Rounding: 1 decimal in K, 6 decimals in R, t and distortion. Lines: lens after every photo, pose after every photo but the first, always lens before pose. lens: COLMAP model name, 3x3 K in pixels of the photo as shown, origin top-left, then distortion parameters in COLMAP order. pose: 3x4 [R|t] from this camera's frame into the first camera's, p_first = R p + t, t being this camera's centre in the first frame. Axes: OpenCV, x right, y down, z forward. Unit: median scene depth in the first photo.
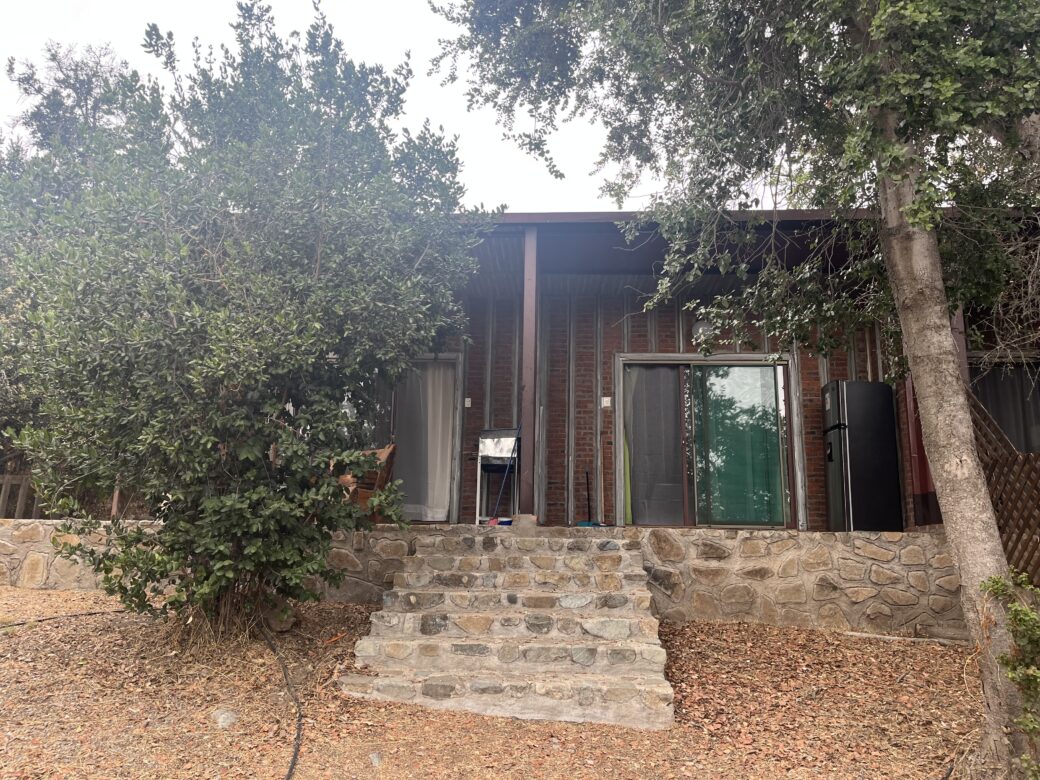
lens RADIAL K [[795.1, 0, 520.0], [0, 795.1, 390.0], [0, 0, 1]] dist [0.072246, -0.107485]
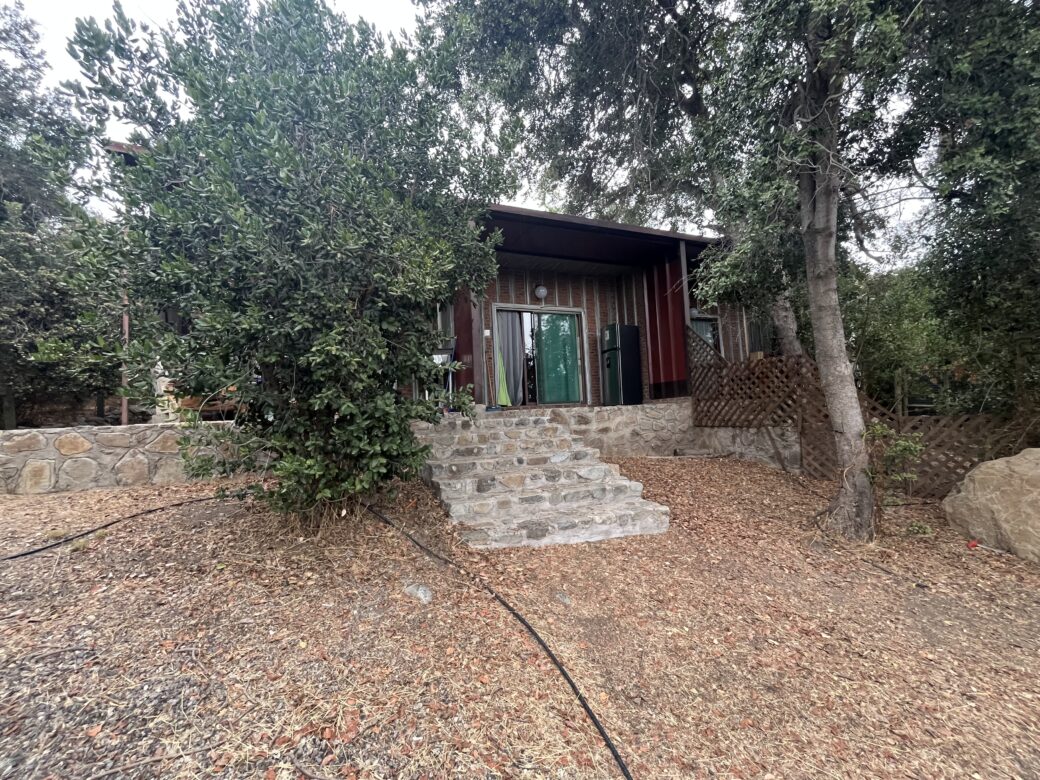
lens RADIAL K [[424.0, 0, 520.0], [0, 424.0, 390.0], [0, 0, 1]] dist [0.000376, 0.000078]
pose [[0.898866, -0.032021, 0.437052, -0.287814], [-0.028796, 0.990856, 0.131819, 0.020097], [-0.437277, -0.131073, 0.889724, 0.251578]]
